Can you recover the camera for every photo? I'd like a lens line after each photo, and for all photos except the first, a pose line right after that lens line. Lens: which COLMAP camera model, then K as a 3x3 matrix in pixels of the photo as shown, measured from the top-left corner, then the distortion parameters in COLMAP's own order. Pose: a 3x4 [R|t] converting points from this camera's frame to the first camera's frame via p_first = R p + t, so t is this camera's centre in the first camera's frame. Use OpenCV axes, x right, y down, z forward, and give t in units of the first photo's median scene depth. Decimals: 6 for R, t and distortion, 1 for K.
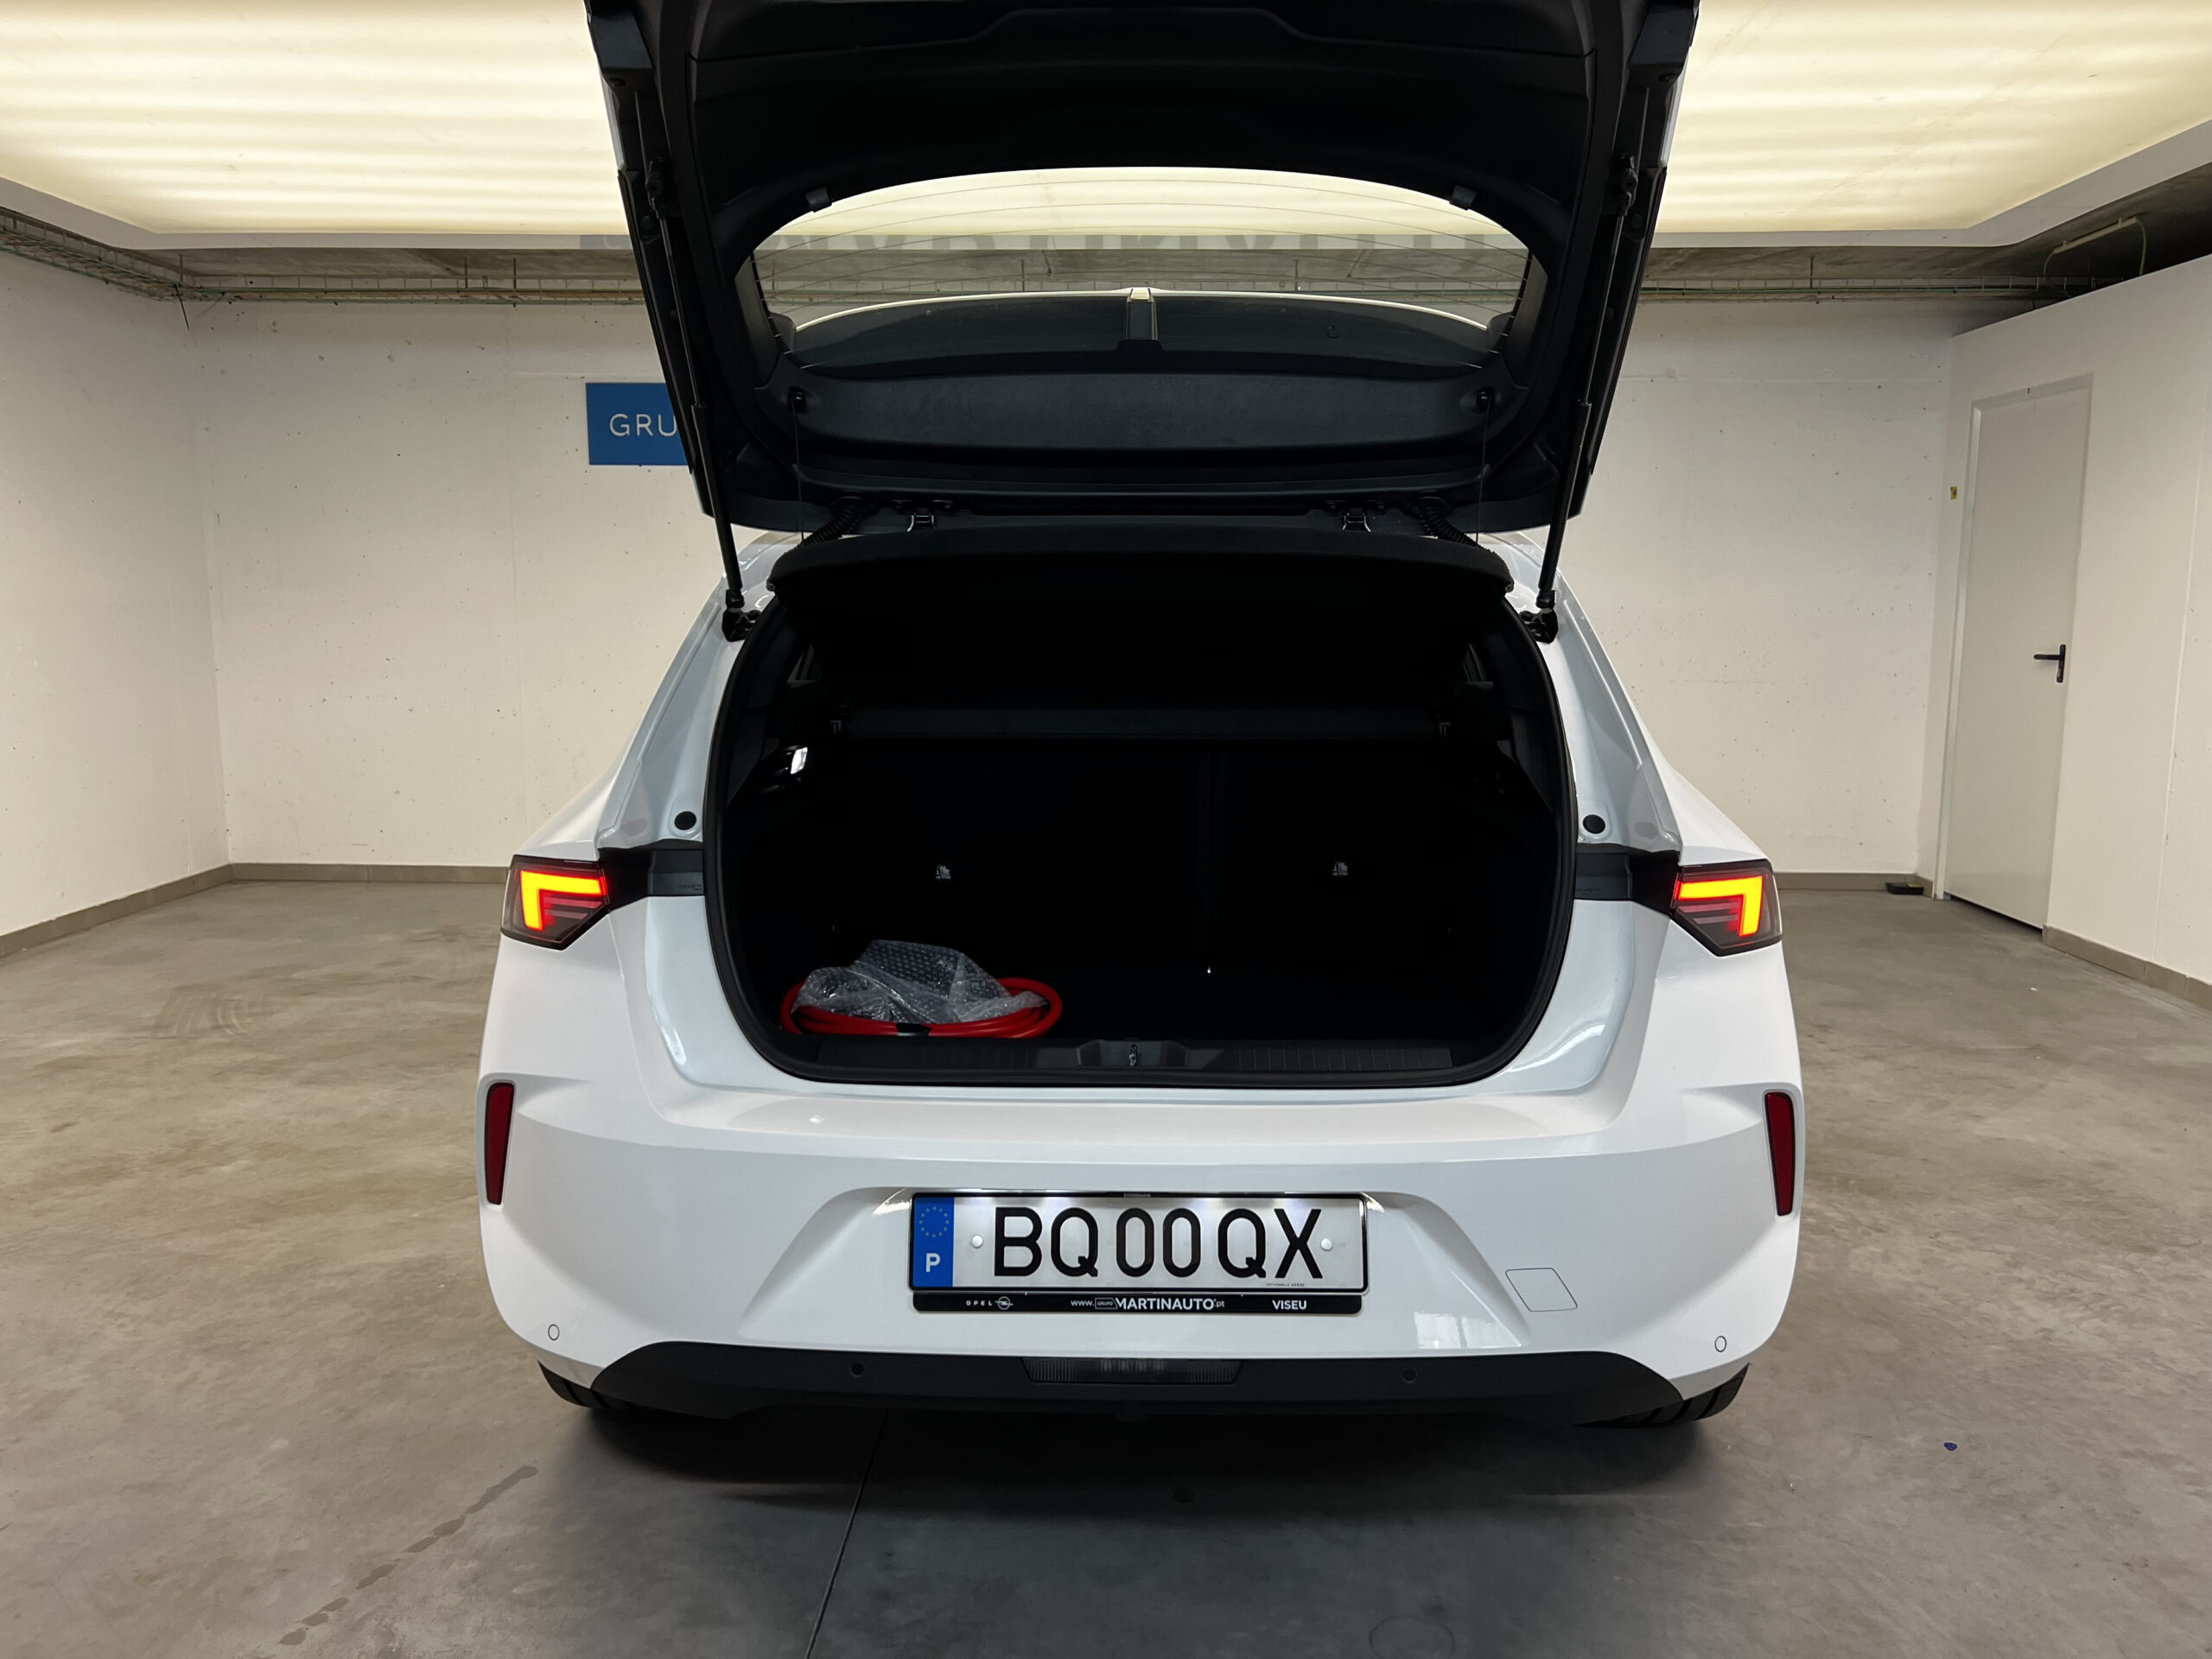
lens RADIAL K [[1685.8, 0, 1115.6], [0, 1685.8, 827.5], [0, 0, 1]] dist [0.048363, -0.061180]
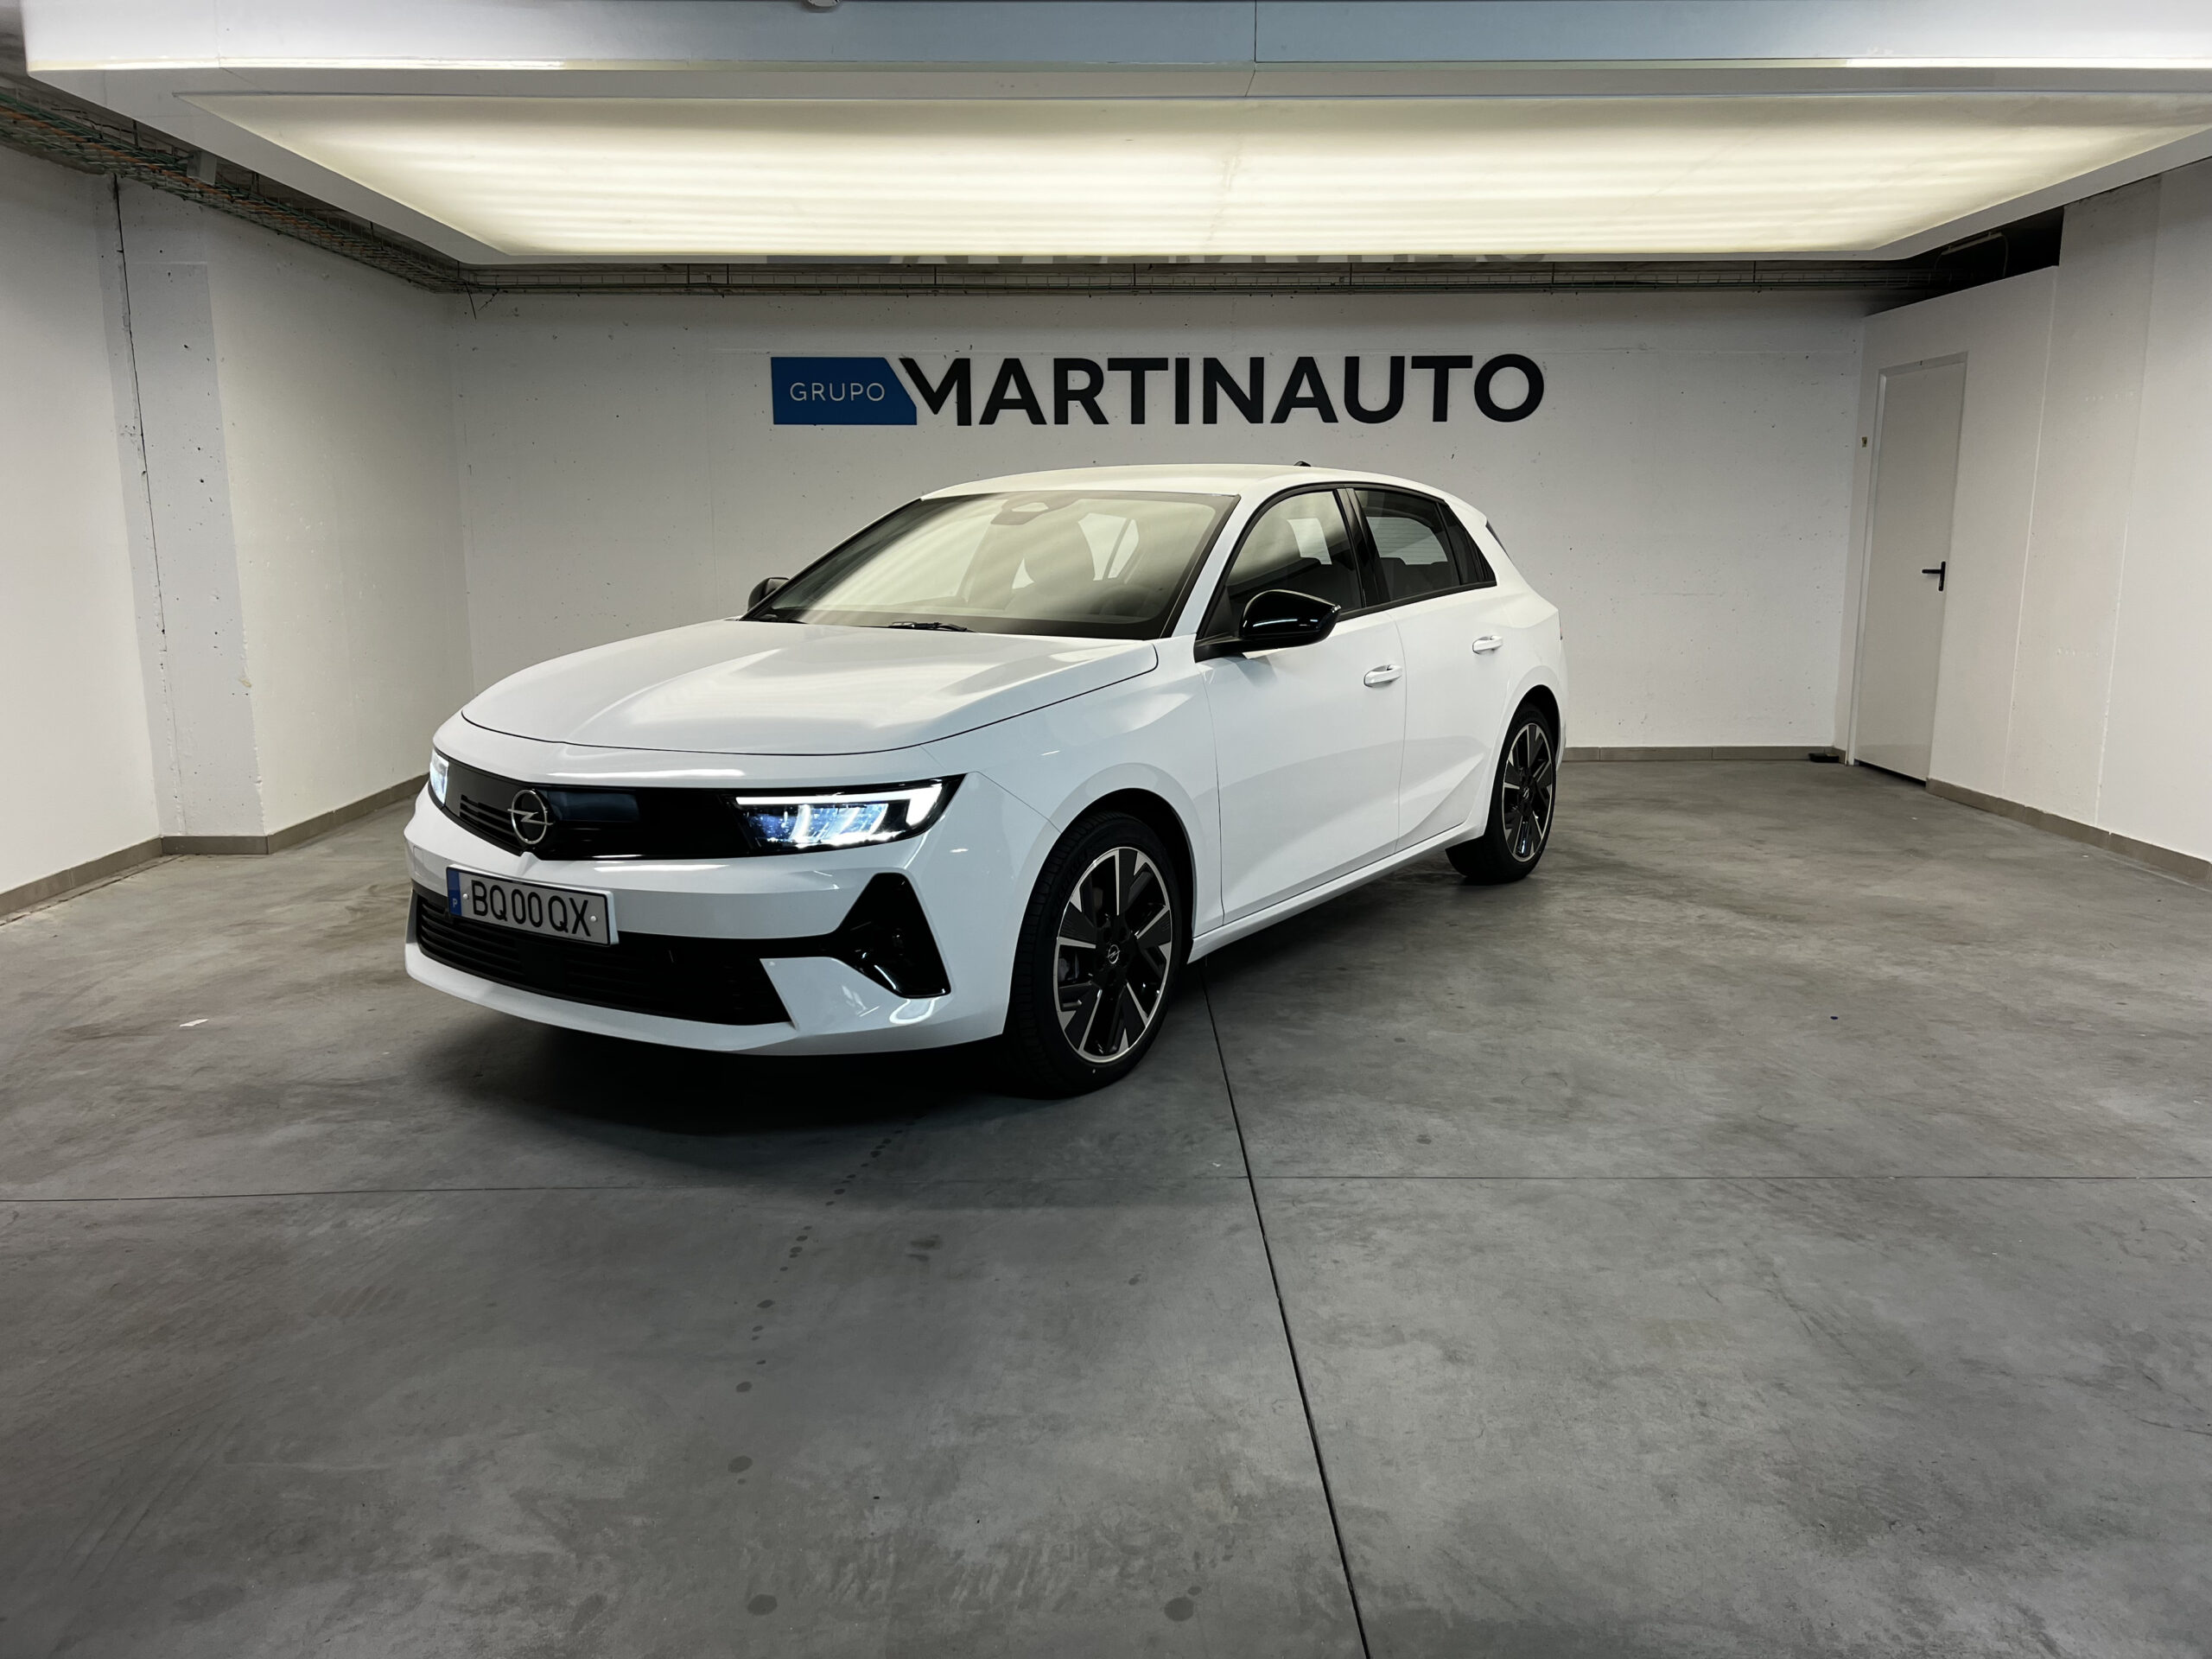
lens RADIAL K [[1672.0, 0, 1106.0], [0, 1672.0, 829.5], [0, 0, 1]] dist [0.073090, -0.142524]
pose [[0.999624, -0.010383, 0.025361, -0.186166], [0.009319, 0.999086, 0.041715, 0.058627], [-0.025771, -0.041463, 0.998808, -0.441634]]
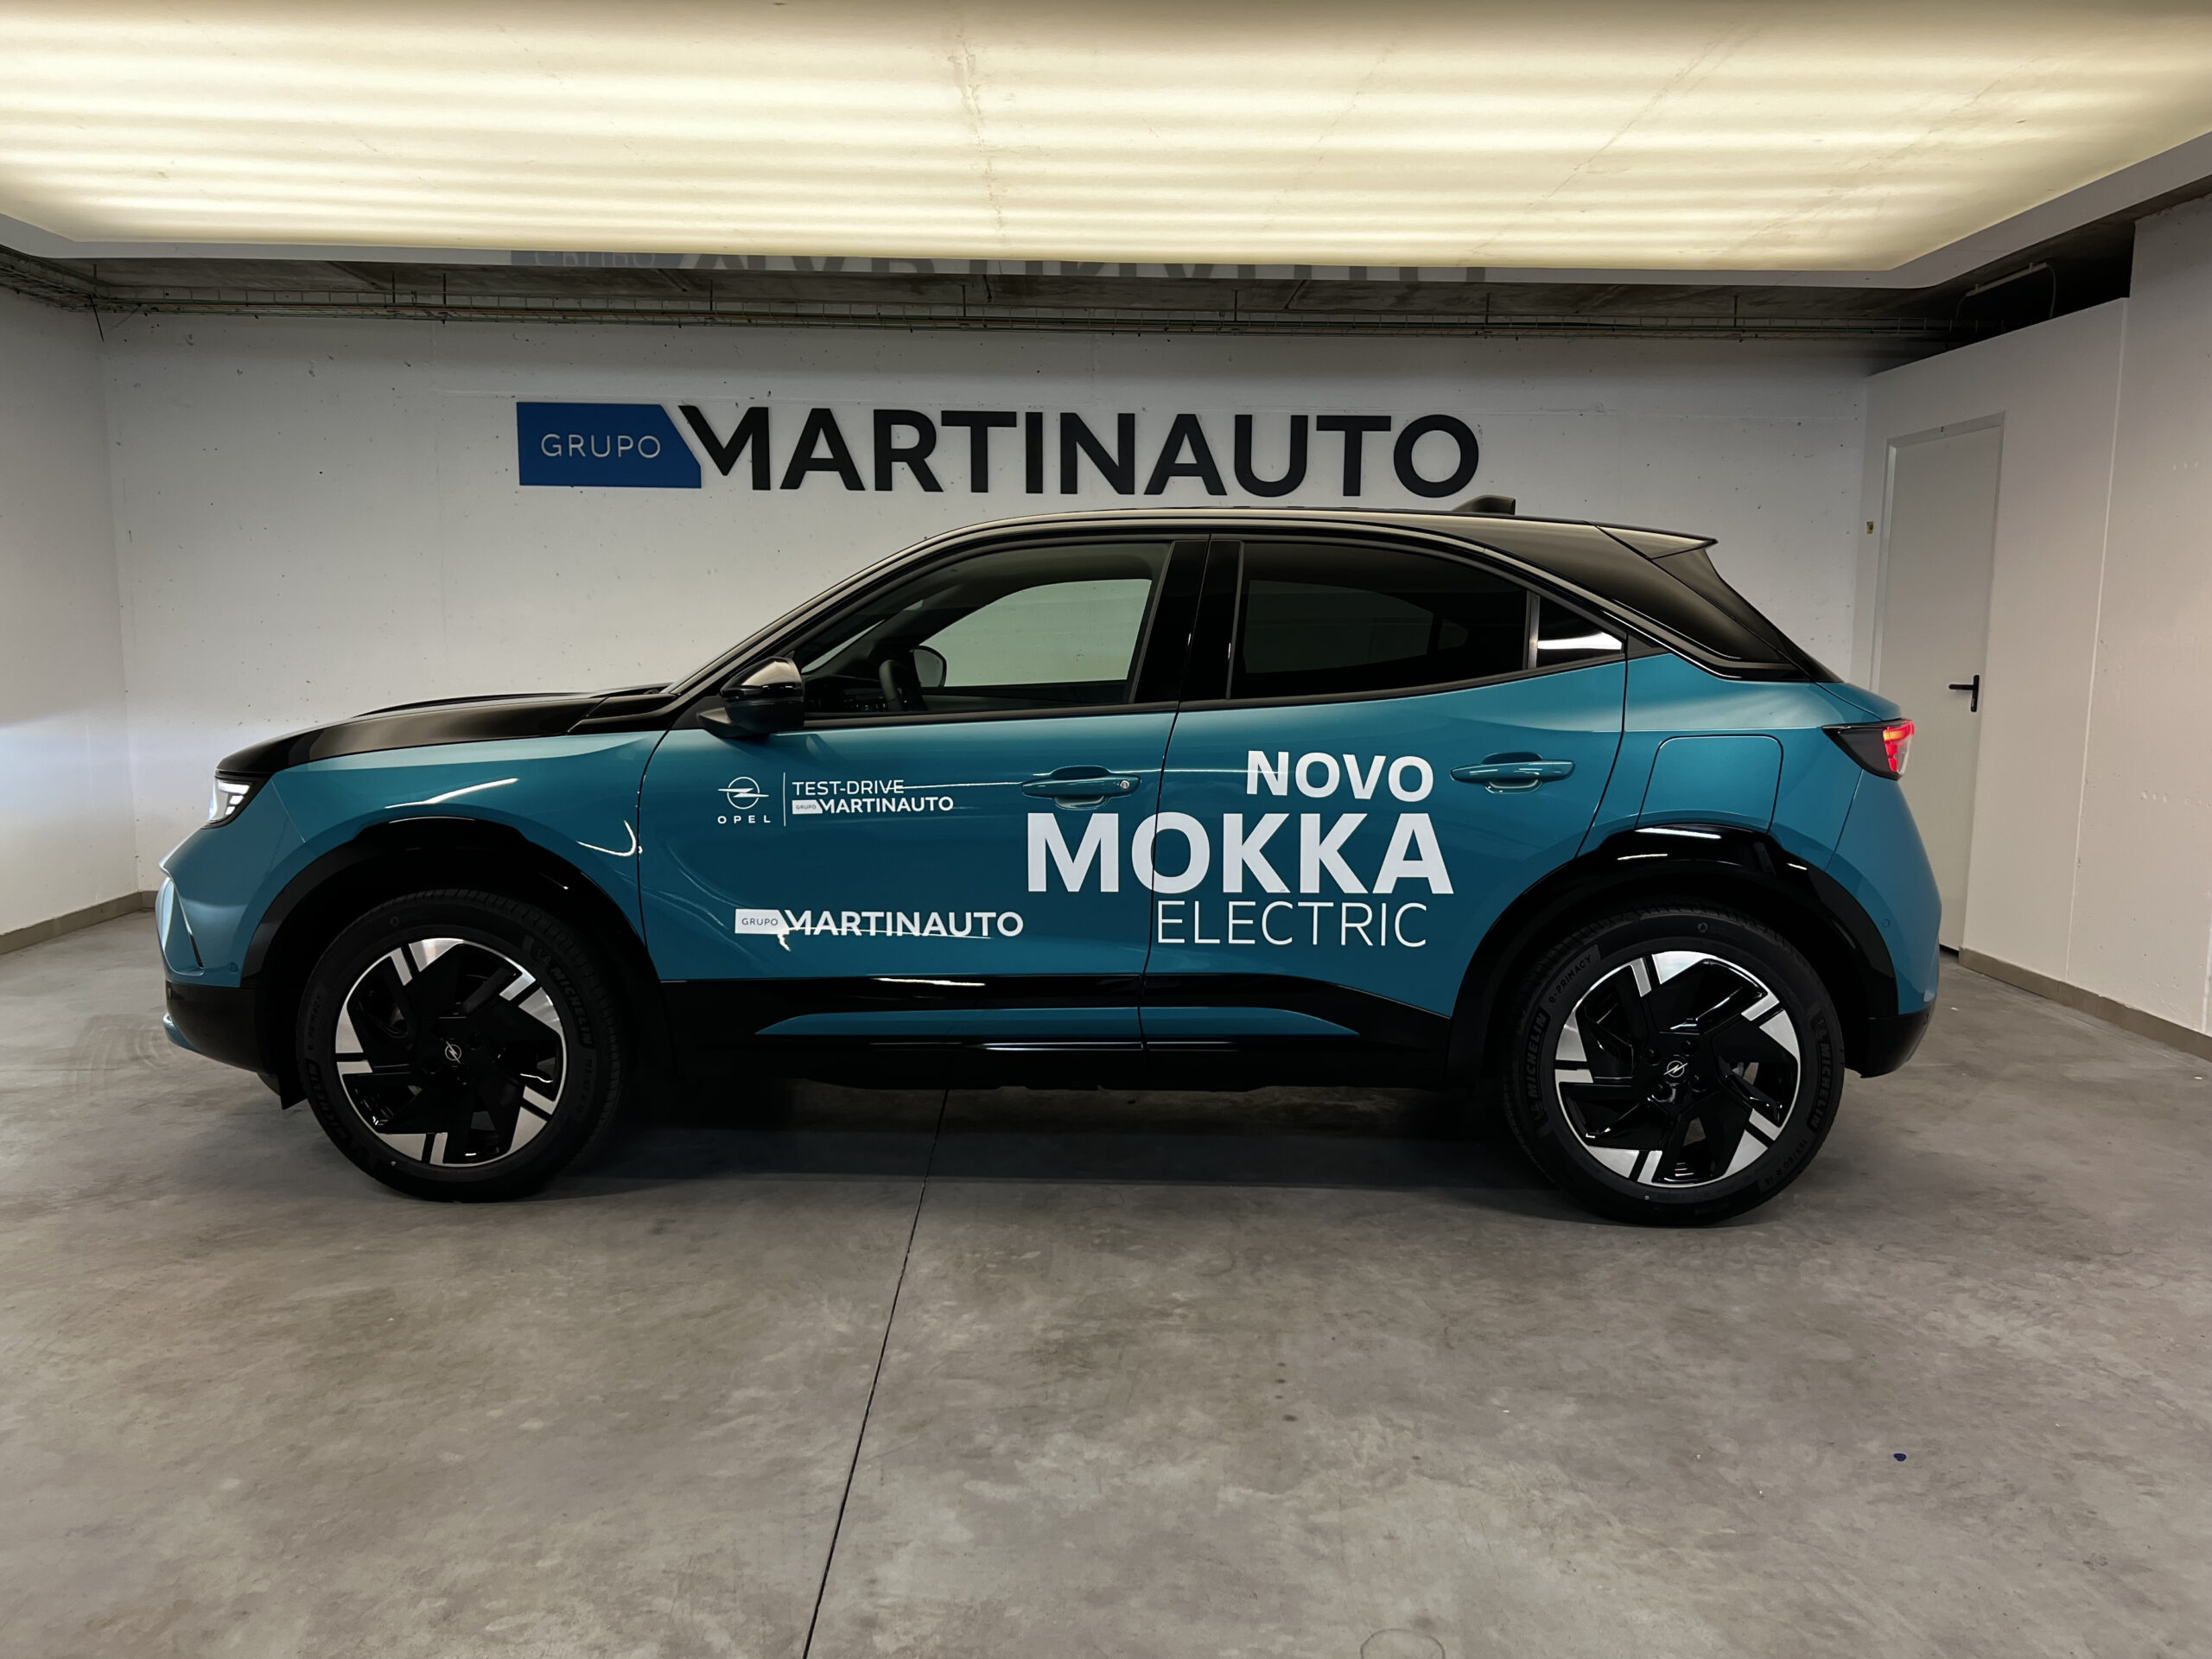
lens RADIAL K [[1681.7, 0, 1127.0], [0, 1681.7, 839.2], [0, 0, 1]] dist [0.055361, -0.067720]
pose [[0.998504, -0.000146, 0.054687, -0.022277], [0.000716, 0.999946, -0.010413, 0.003877], [-0.054682, 0.010437, 0.998449, 0.001406]]
